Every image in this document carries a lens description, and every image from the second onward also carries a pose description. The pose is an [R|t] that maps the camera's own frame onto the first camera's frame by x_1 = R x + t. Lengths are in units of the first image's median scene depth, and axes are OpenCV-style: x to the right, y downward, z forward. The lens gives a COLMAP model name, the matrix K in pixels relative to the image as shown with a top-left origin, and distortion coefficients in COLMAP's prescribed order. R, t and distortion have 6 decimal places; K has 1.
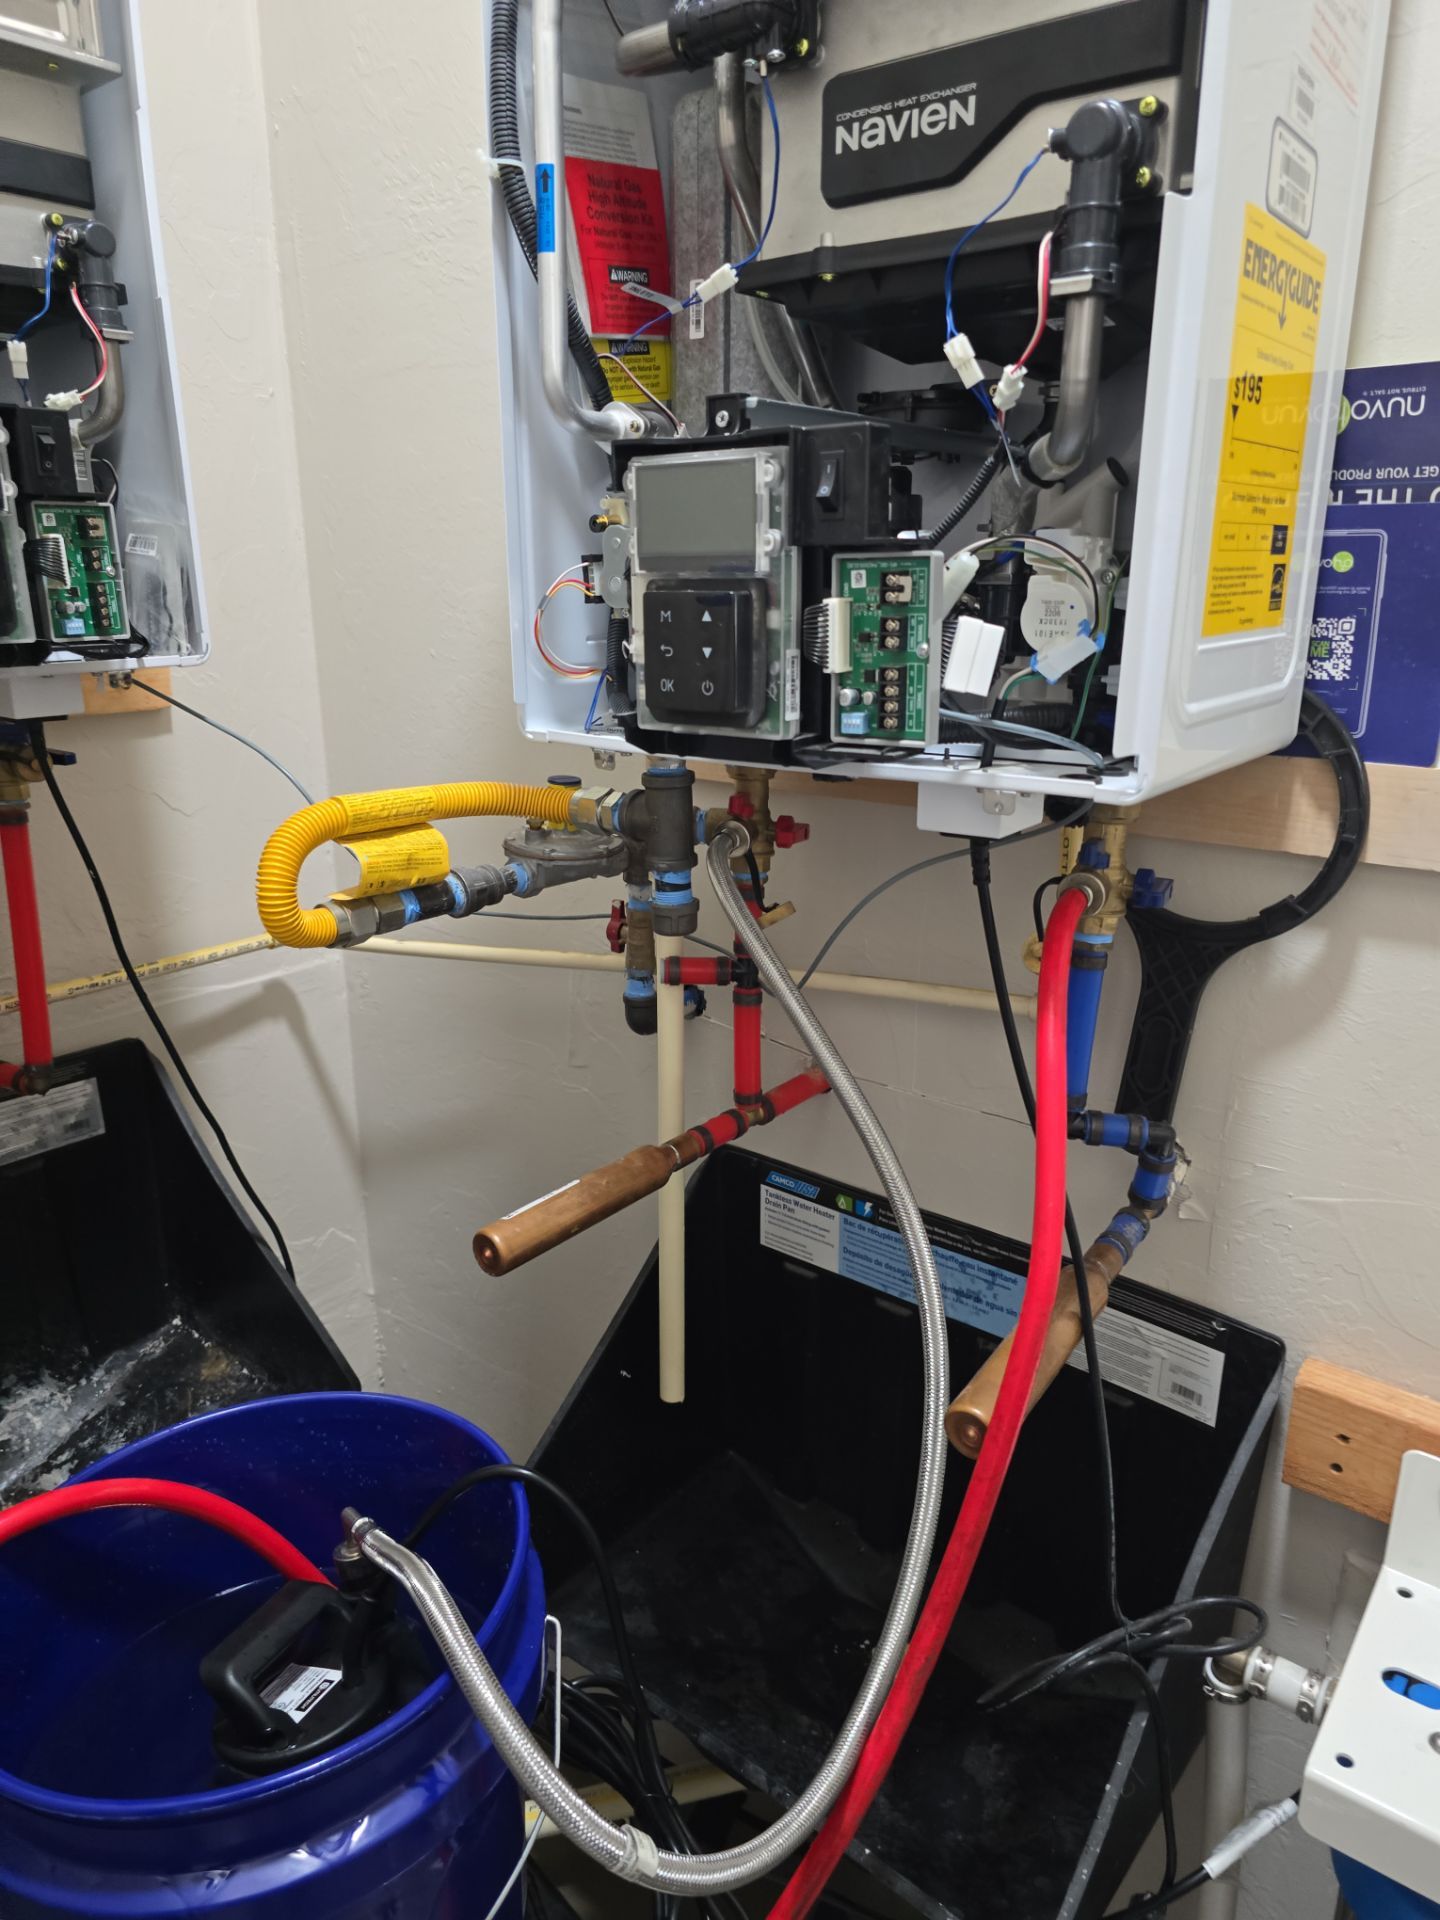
lens RADIAL K [[1289.1, 0, 729.8], [0, 1289.1, 963.4], [0, 0, 1]] dist [0.041063, -0.039962]
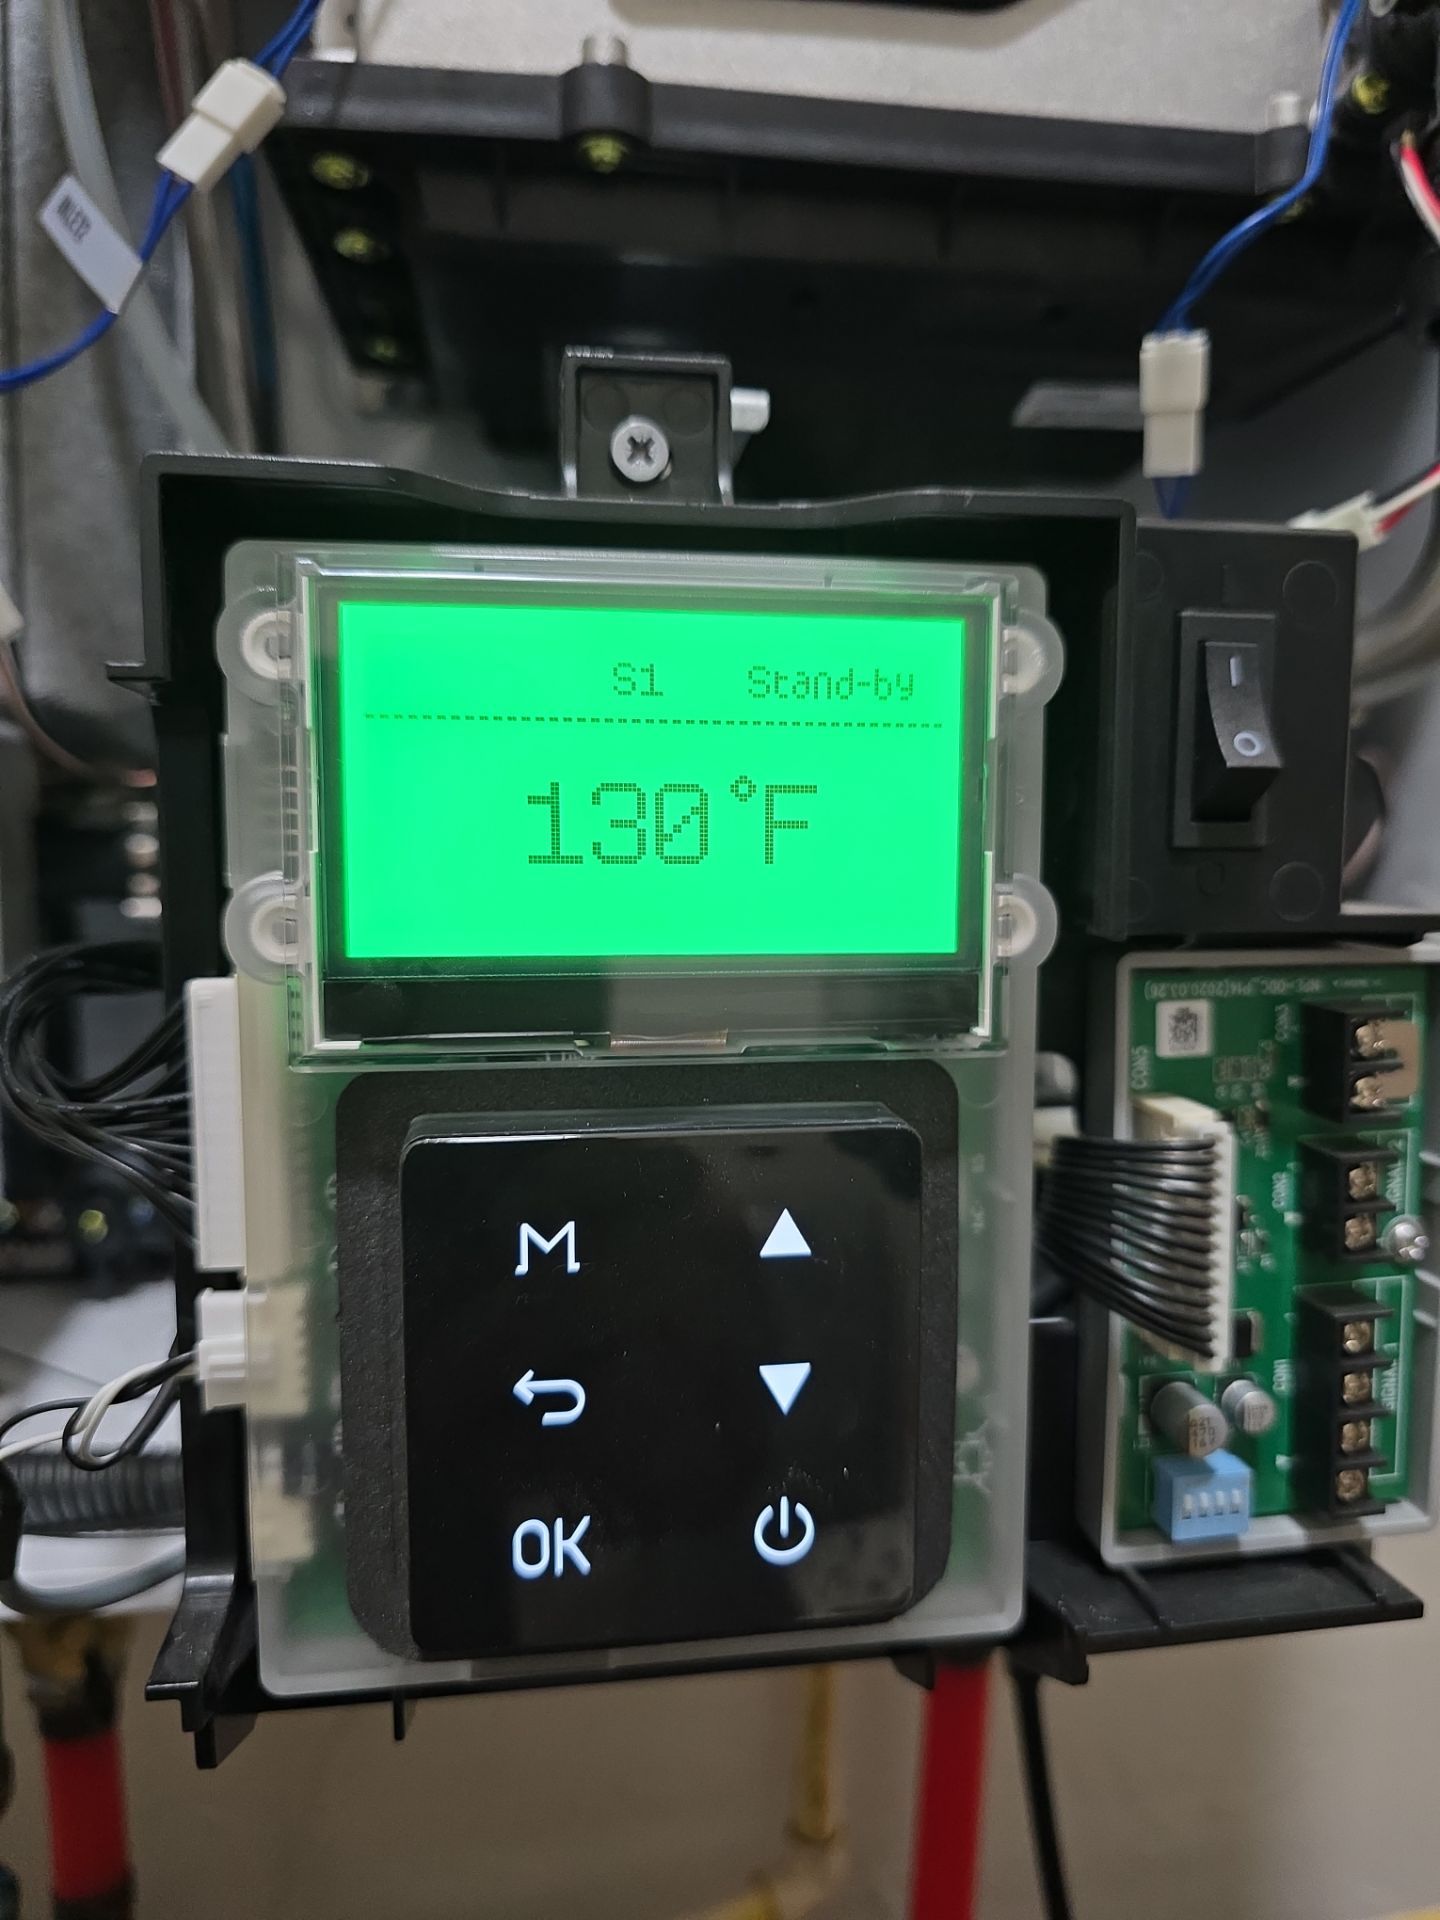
lens RADIAL K [[1389.4, 0, 725.3], [0, 1389.4, 950.7], [0, 0, 1]] dist [-0.008561, -0.002833]
pose [[0.718876, 0.056291, -0.692856, -0.439860], [-0.207357, 0.968704, -0.136442, -0.321747], [0.663491, 0.241753, 0.708050, 0.822585]]
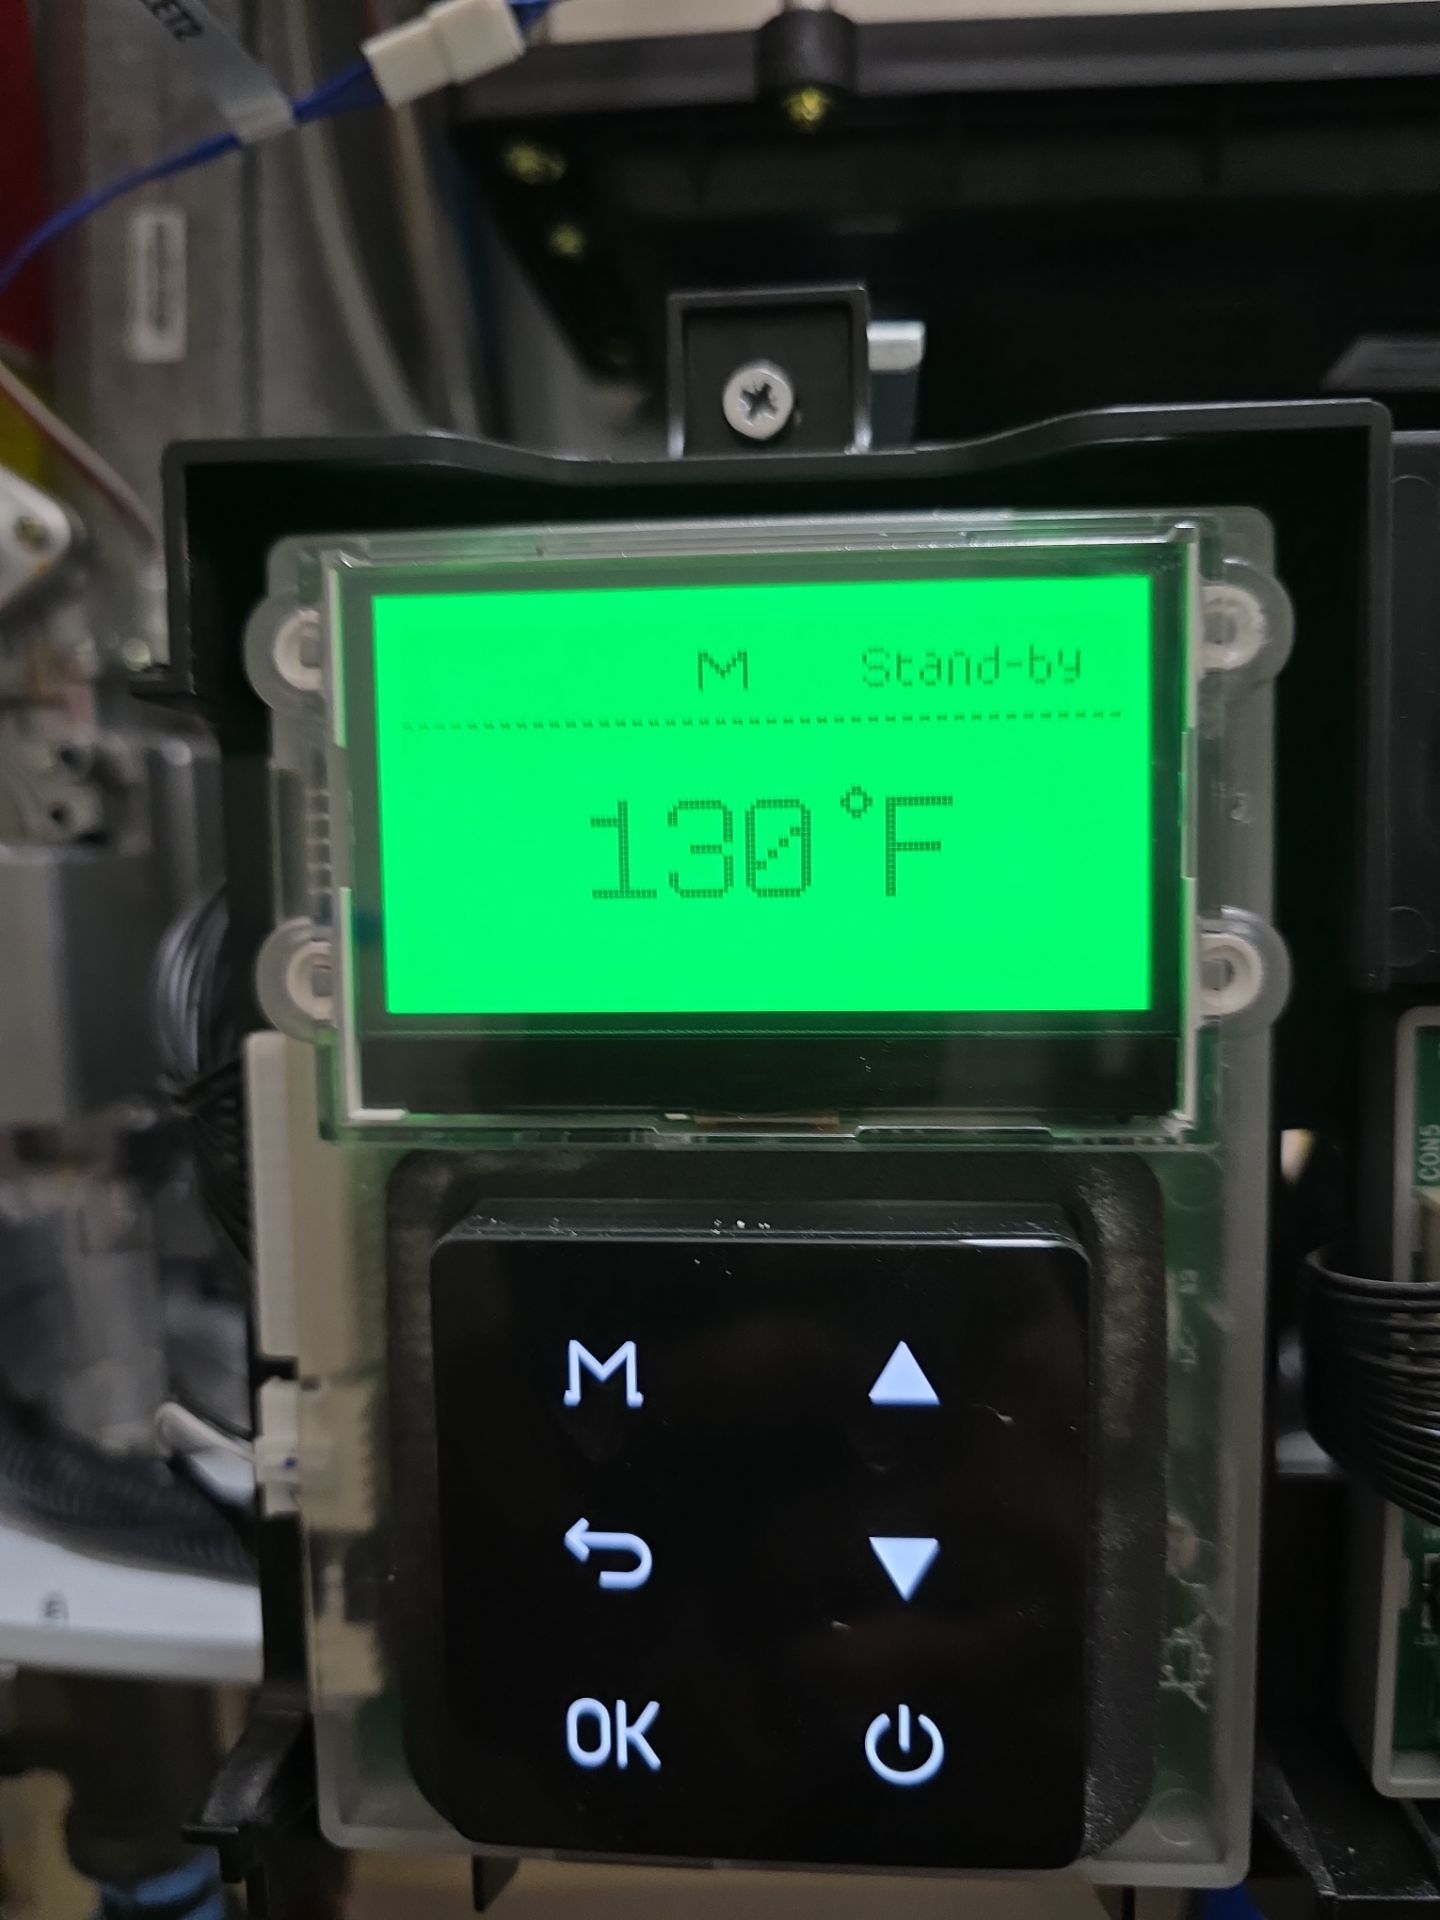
lens RADIAL K [[1433.7, 0, 717.8], [0, 1433.7, 941.6], [0, 0, 1]] dist [-0.056327, -0.001175]
pose [[0.530659, 0.036908, -0.846782, -0.447234], [-0.237471, 0.965513, -0.106734, -0.335117], [0.813639, 0.257725, 0.521122, 0.864774]]
